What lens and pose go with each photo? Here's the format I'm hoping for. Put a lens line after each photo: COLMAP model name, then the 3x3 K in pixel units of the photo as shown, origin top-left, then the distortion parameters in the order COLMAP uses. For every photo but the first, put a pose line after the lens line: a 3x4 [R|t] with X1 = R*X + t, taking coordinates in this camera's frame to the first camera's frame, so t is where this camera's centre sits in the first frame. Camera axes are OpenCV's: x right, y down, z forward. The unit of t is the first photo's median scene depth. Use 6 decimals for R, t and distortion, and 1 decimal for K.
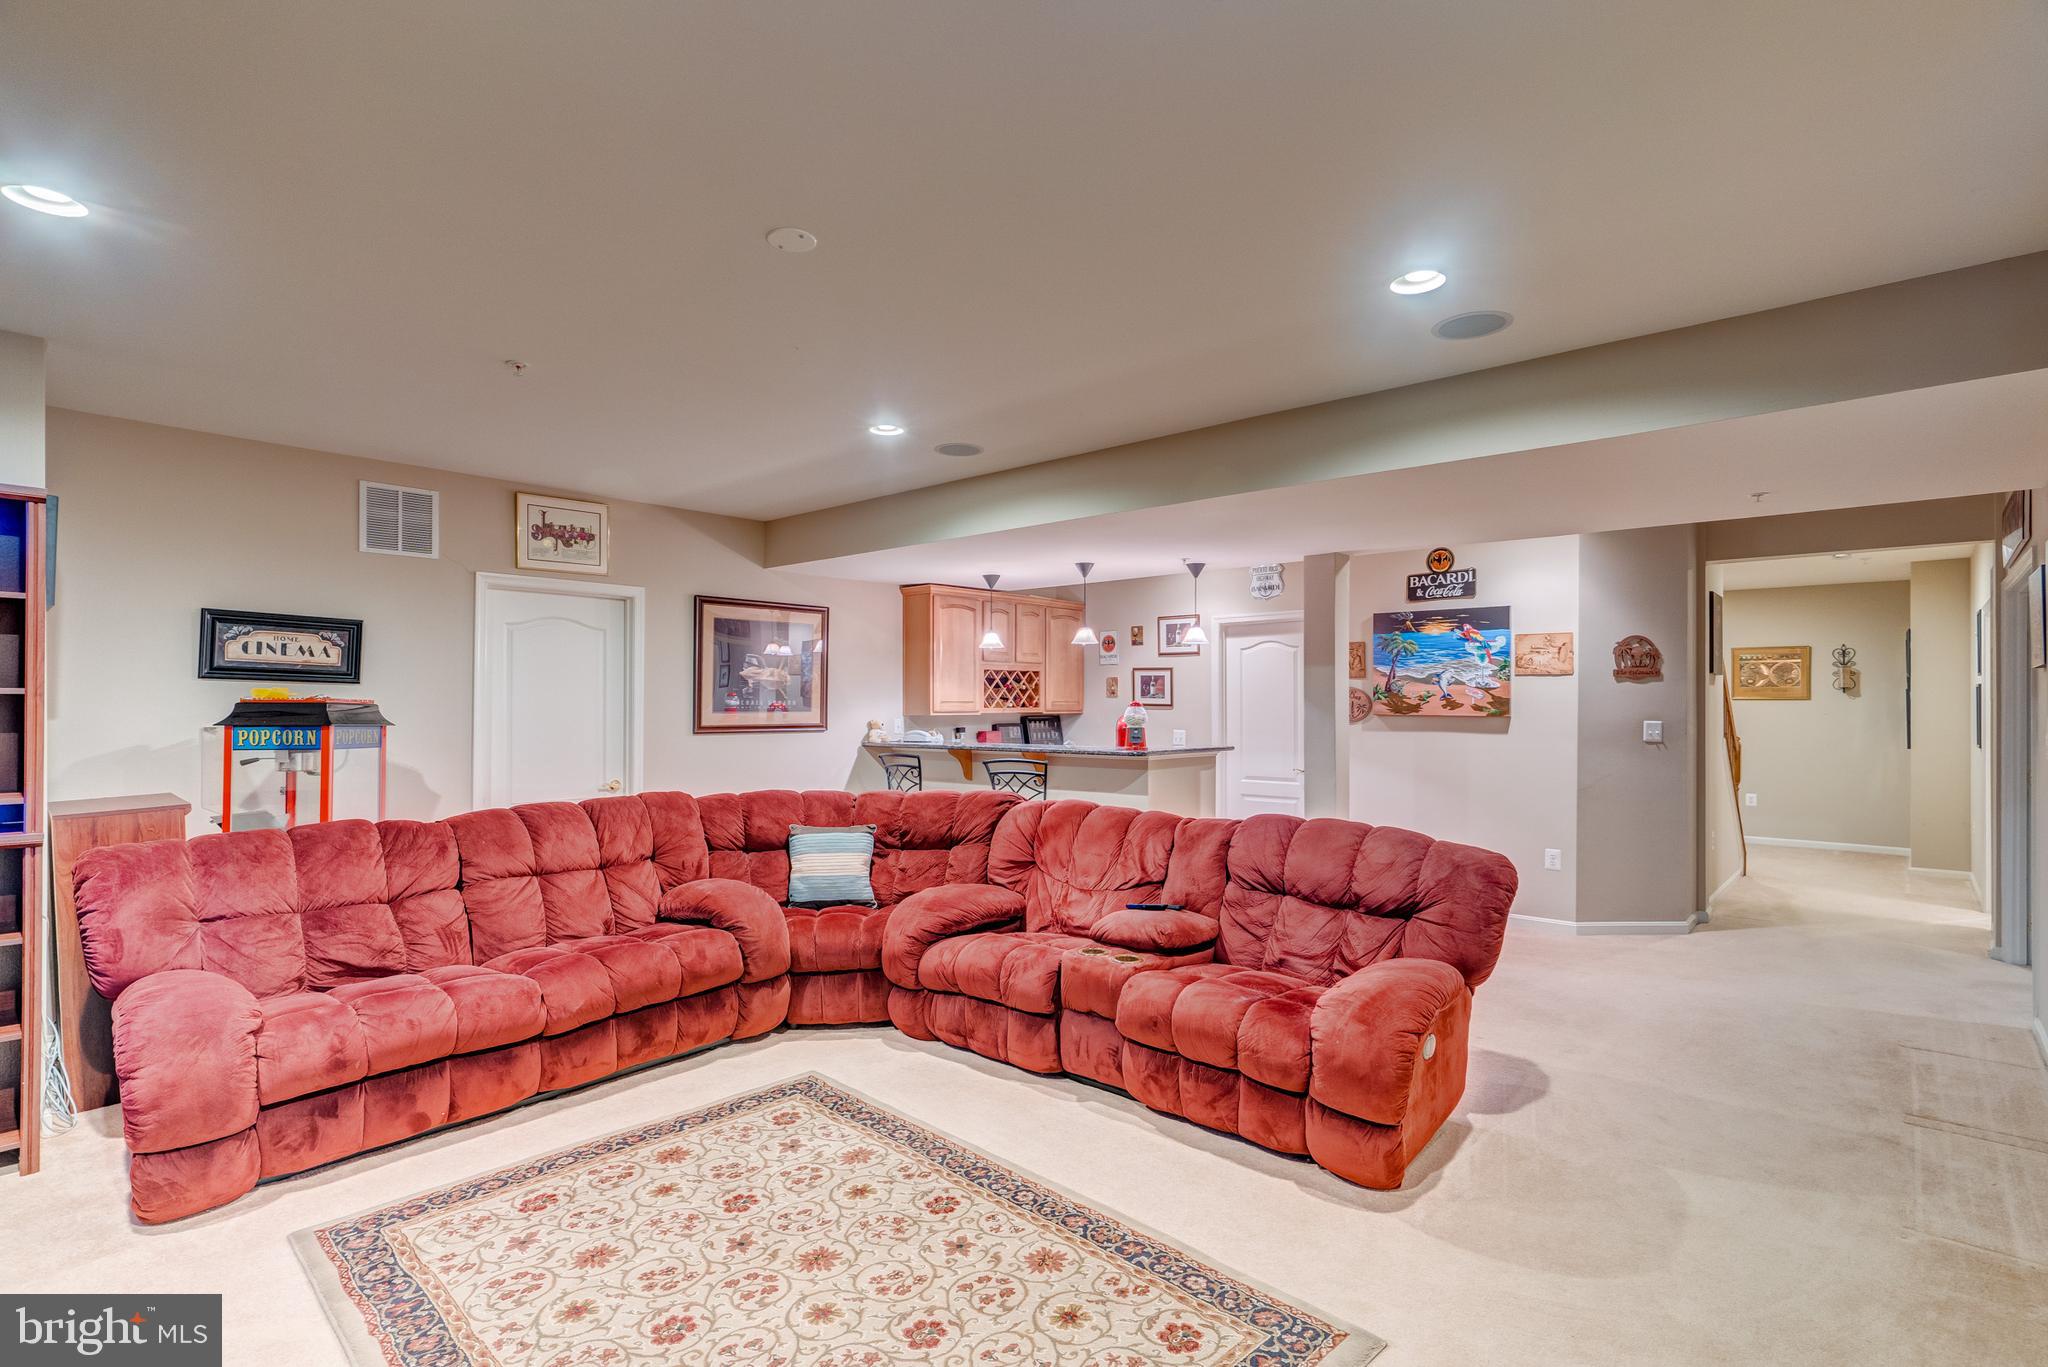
lens RADIAL K [[966.6, 0, 1013.2], [0, 966.6, 694.8], [0, 0, 1]] dist [0.000953, 0.000771]
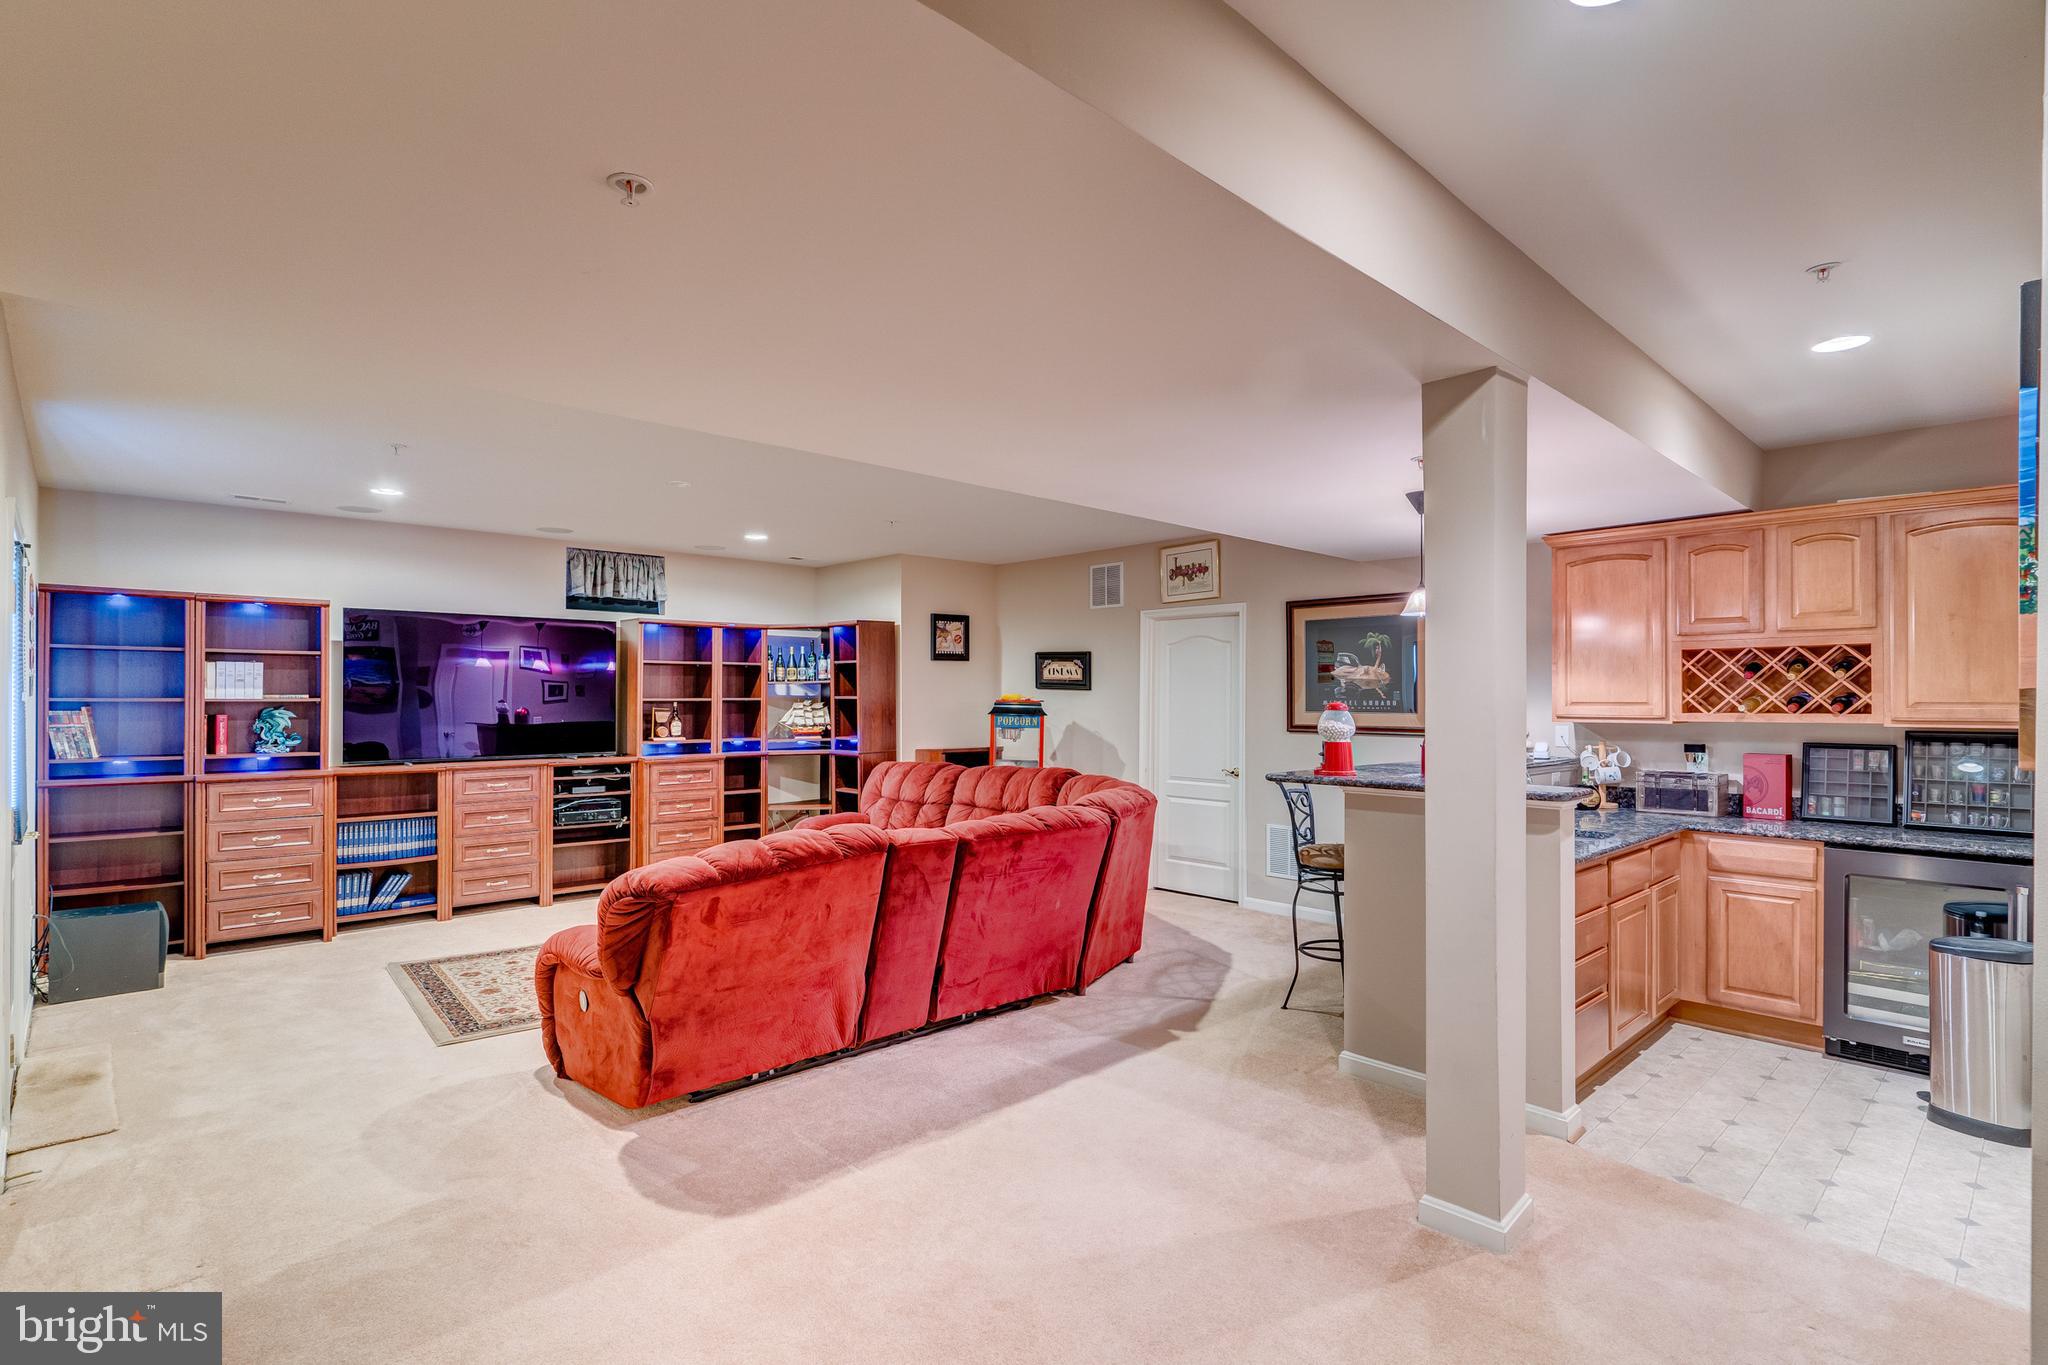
lens RADIAL K [[966.6, 0, 1013.2], [0, 966.6, 693.8], [0, 0, 1]] dist [0.000953, 0.000771]
pose [[-0.068700, -0.003690, -0.997631, 0.831749], [0.008962, 0.999951, -0.004315, 0.000419], [0.997597, -0.009237, -0.068664, 0.847356]]
